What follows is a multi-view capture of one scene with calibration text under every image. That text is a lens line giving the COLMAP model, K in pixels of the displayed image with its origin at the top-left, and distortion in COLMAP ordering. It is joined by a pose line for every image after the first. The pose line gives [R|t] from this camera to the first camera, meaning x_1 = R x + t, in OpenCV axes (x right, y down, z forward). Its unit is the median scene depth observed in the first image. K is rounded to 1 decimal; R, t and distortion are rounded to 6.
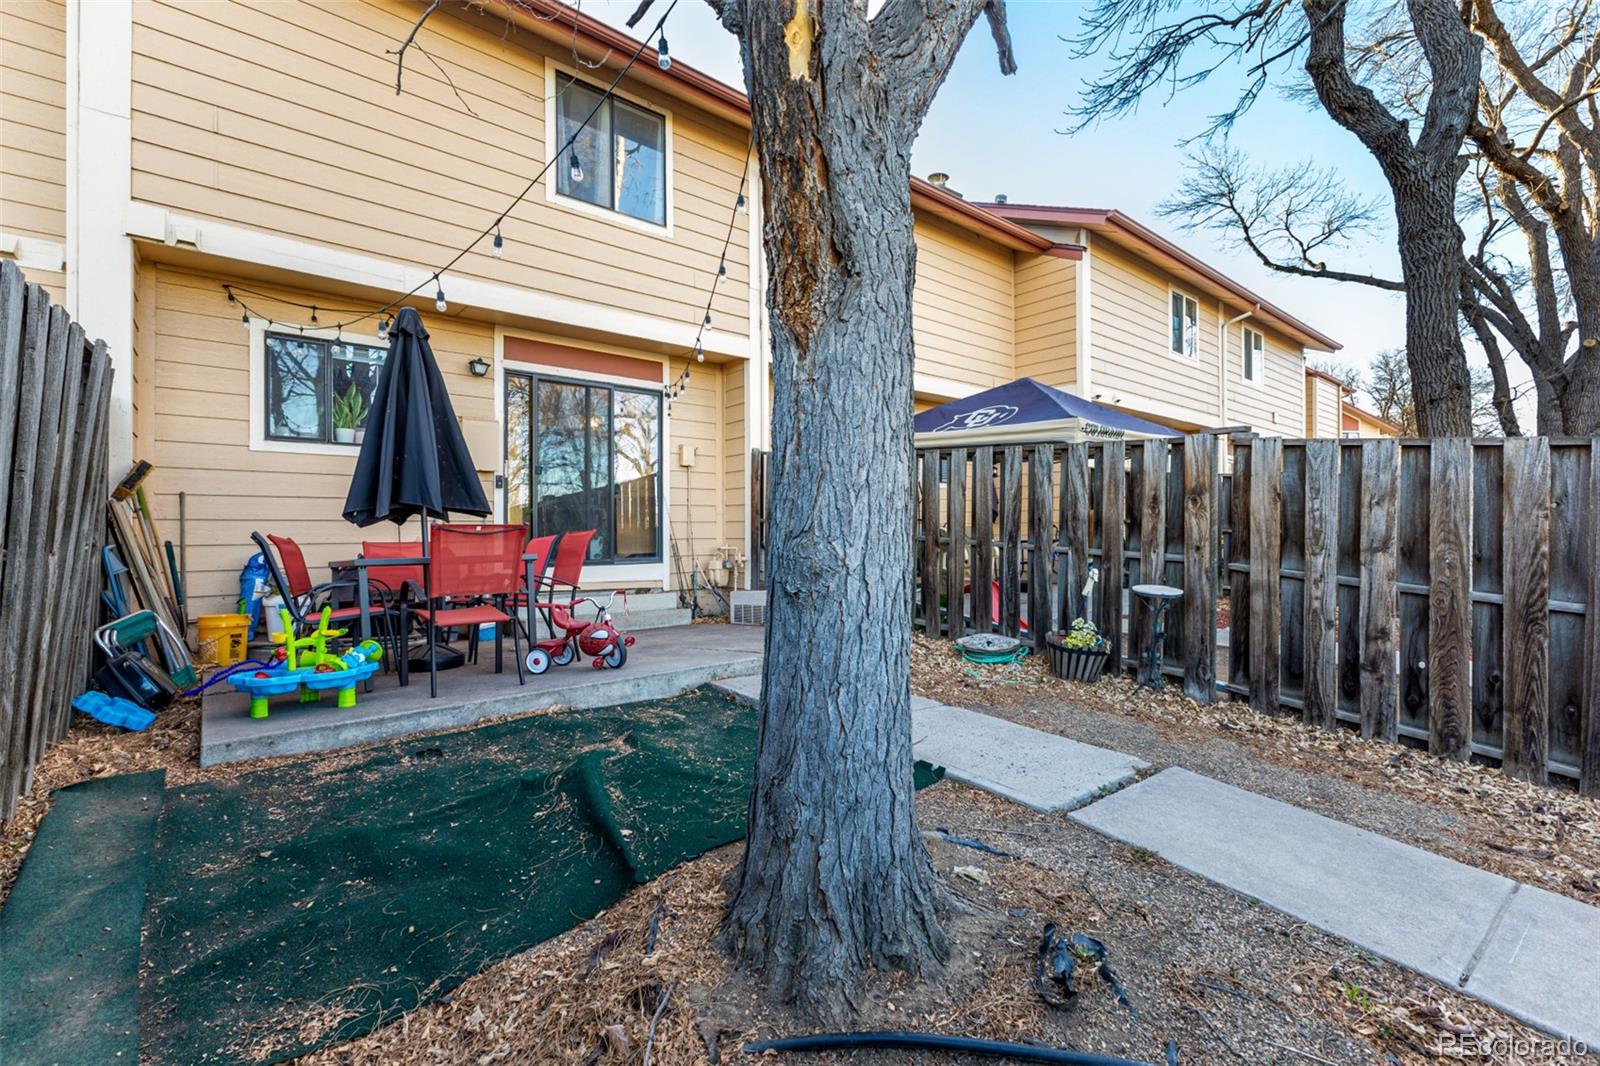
lens RADIAL K [[695.4, 0, 800.2], [0, 695.4, 527.9], [0, 0, 1]] dist [0.009669, -0.002005]
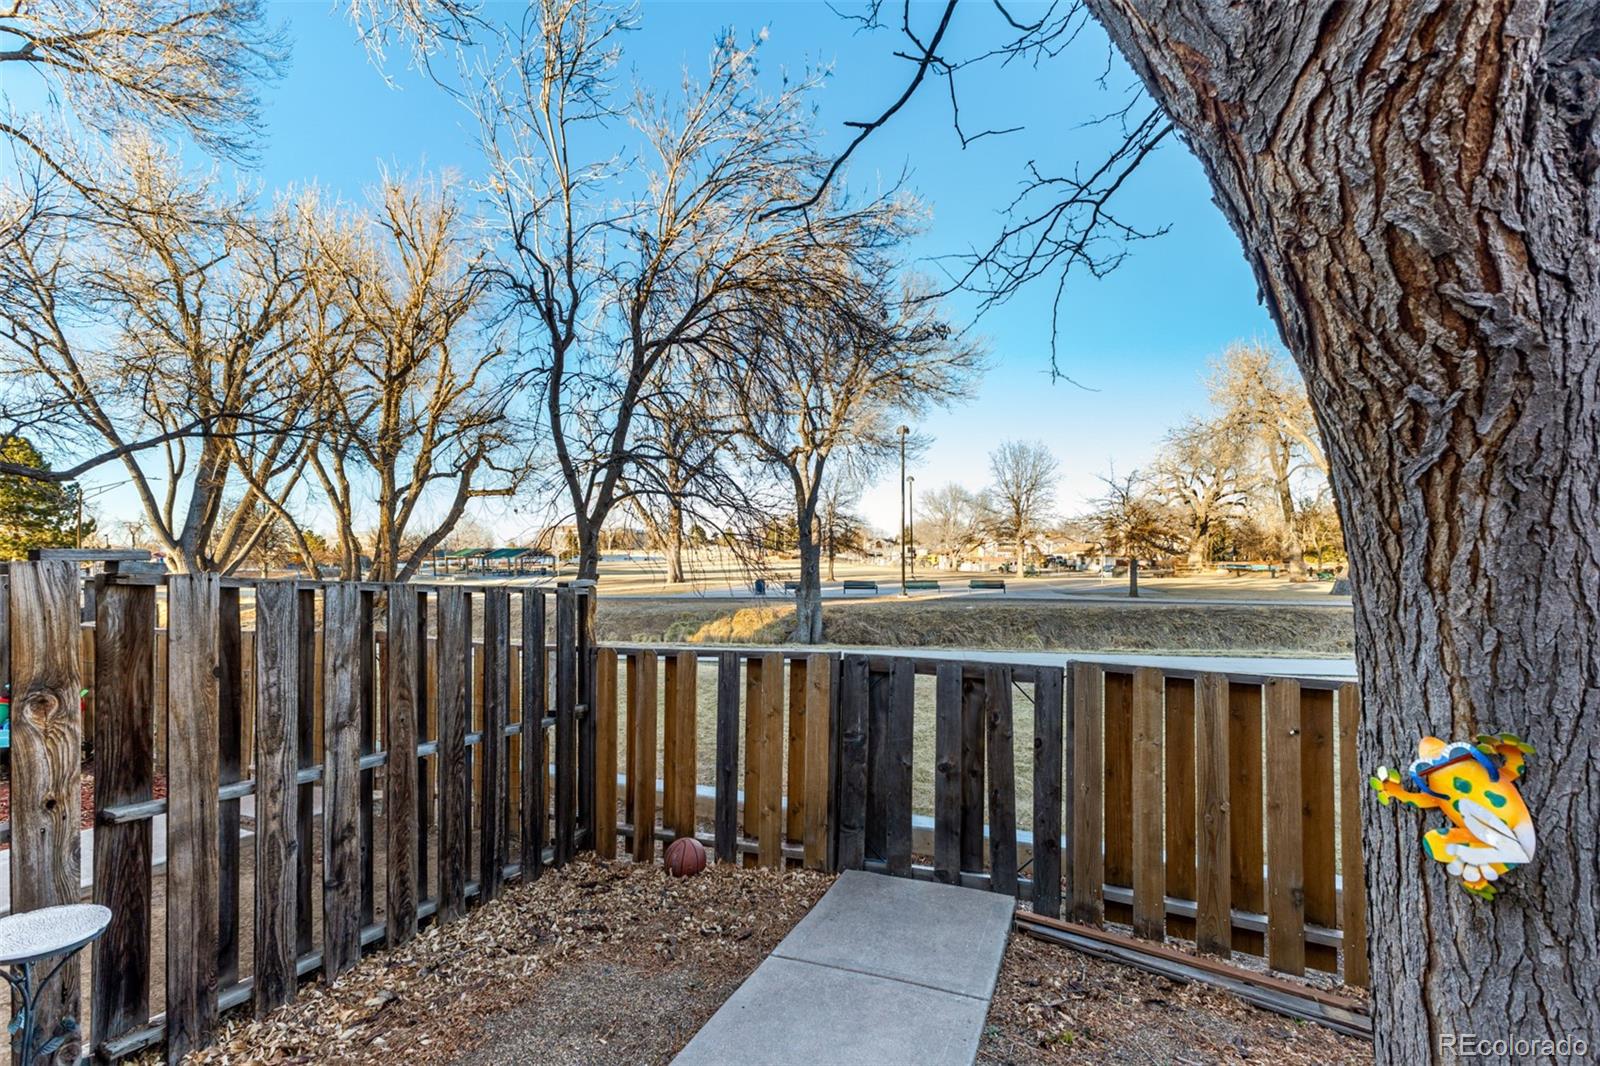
lens RADIAL K [[695.4, 0, 802.8], [0, 695.4, 544.6], [0, 0, 1]] dist [0.009669, -0.002005]
pose [[-0.500881, -0.000230, 0.865516, -0.095438], [0.001842, 0.999997, 0.001332, -0.161169], [-0.865514, 0.002261, -0.500879, 0.900364]]
